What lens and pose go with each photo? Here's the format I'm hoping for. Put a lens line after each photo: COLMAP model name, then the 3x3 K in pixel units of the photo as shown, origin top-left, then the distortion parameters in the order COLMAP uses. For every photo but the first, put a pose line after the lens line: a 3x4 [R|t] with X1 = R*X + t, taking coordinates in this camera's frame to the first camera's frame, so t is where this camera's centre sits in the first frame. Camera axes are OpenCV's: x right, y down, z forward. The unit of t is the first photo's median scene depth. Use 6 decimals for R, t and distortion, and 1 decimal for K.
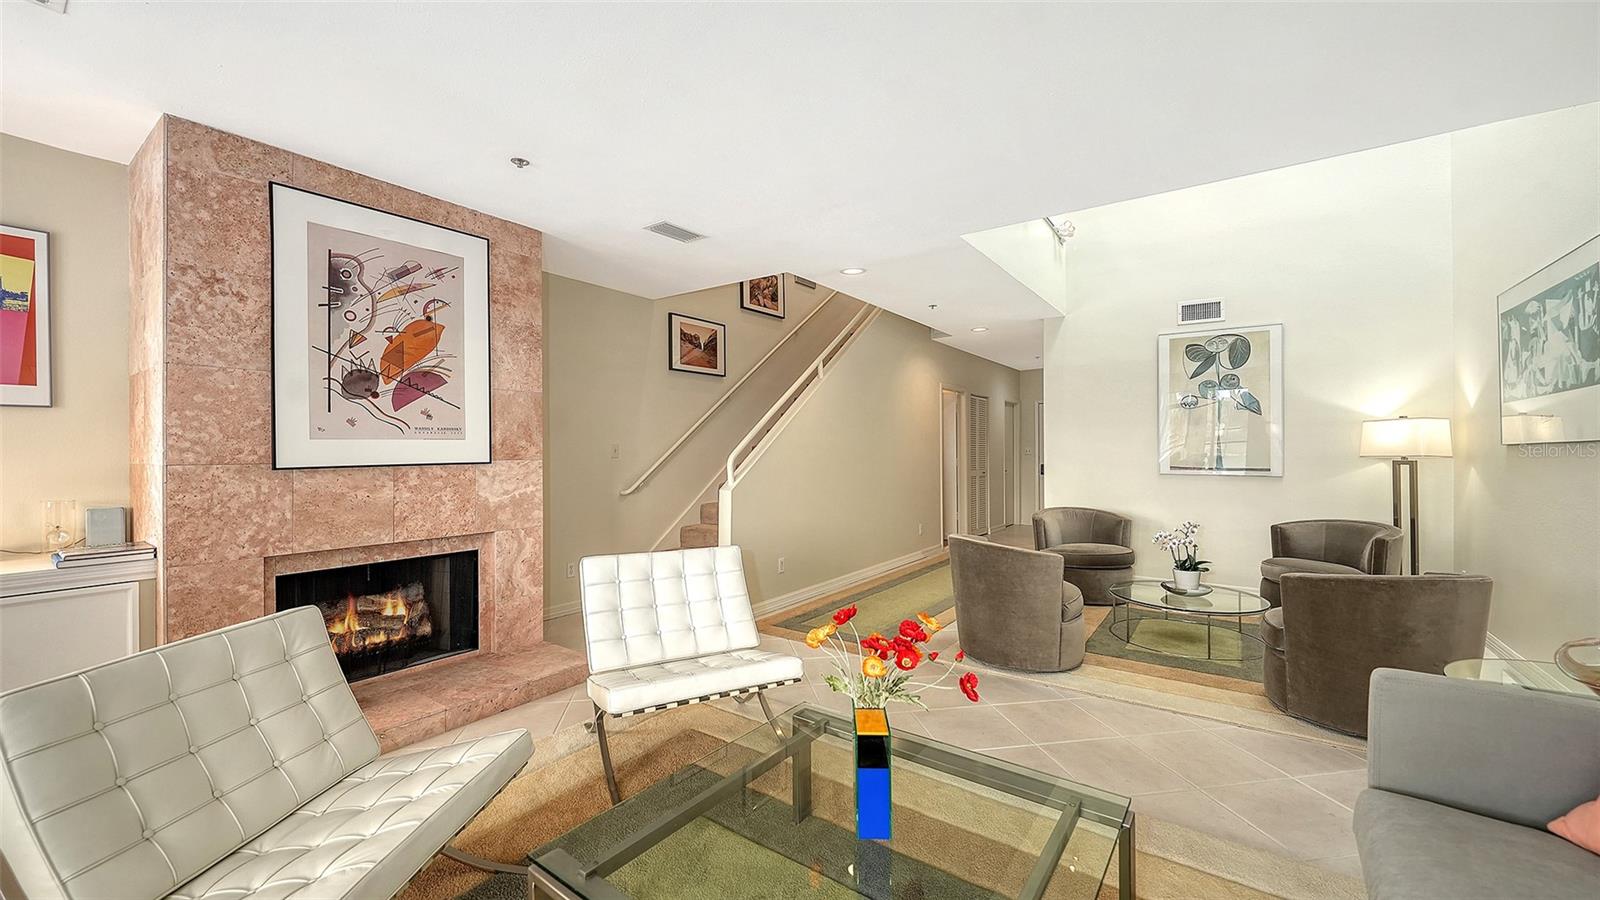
lens RADIAL K [[637.0, 0, 802.2], [0, 637.0, 447.8], [0, 0, 1]] dist [0.000013, 0.000002]
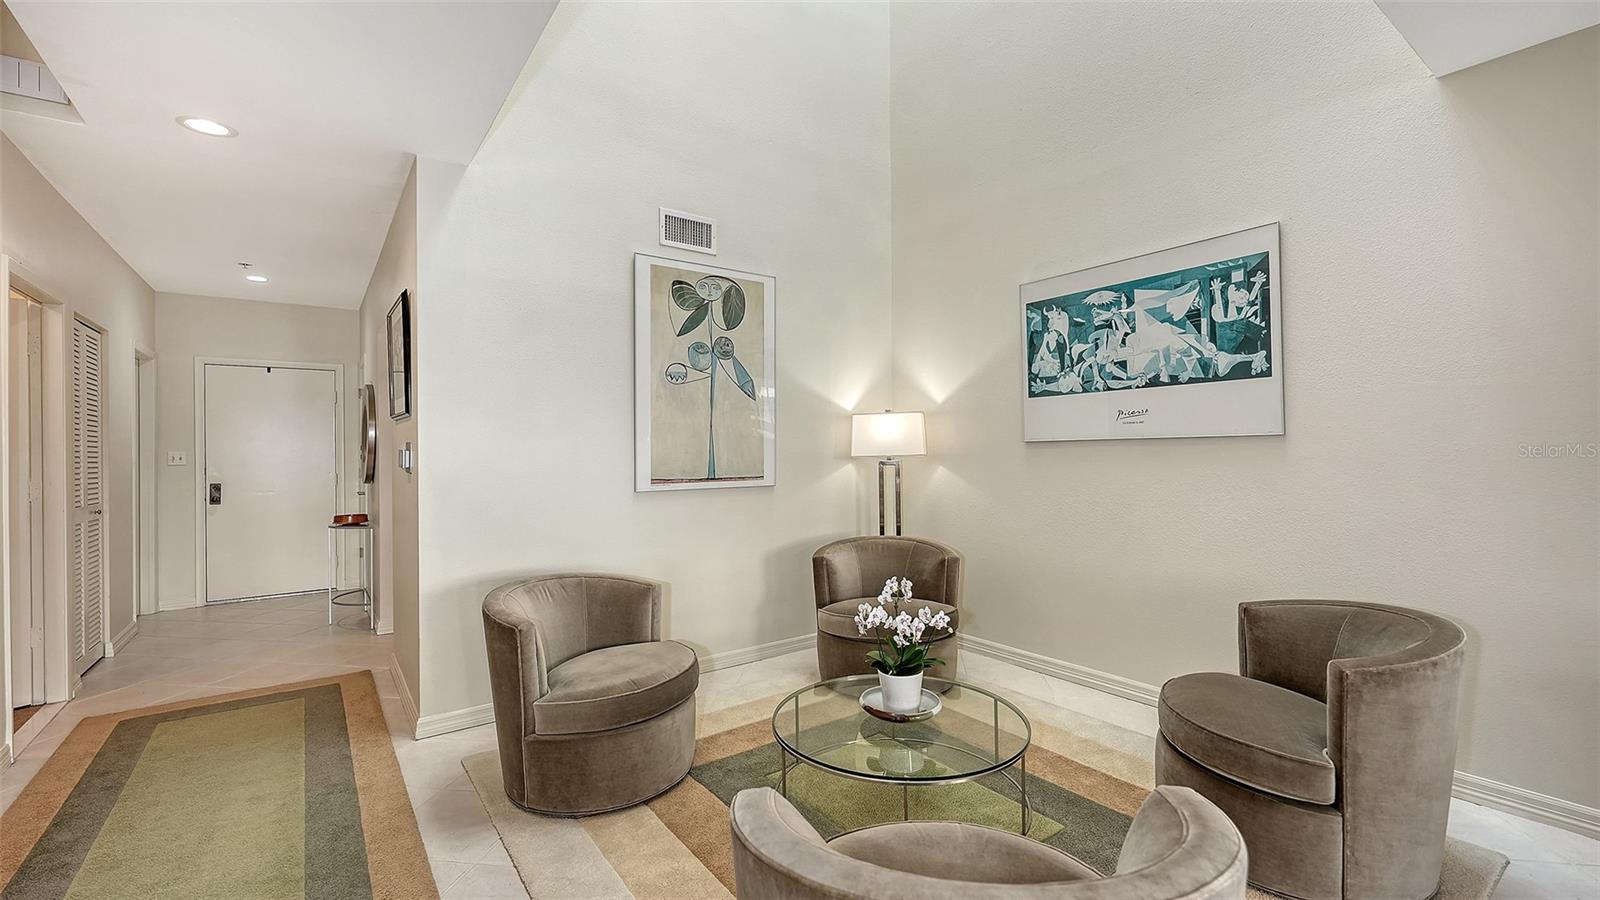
lens RADIAL K [[681.6, 0, 802.7], [0, 681.6, 448.6], [0, 0, 1]] dist [0.004192, 0.000253]
pose [[0.316843, -0.005051, 0.948464, 0.018574], [0.007448, 0.999968, 0.002837, 0.000293], [-0.948449, 0.006166, 0.316871, 0.697877]]
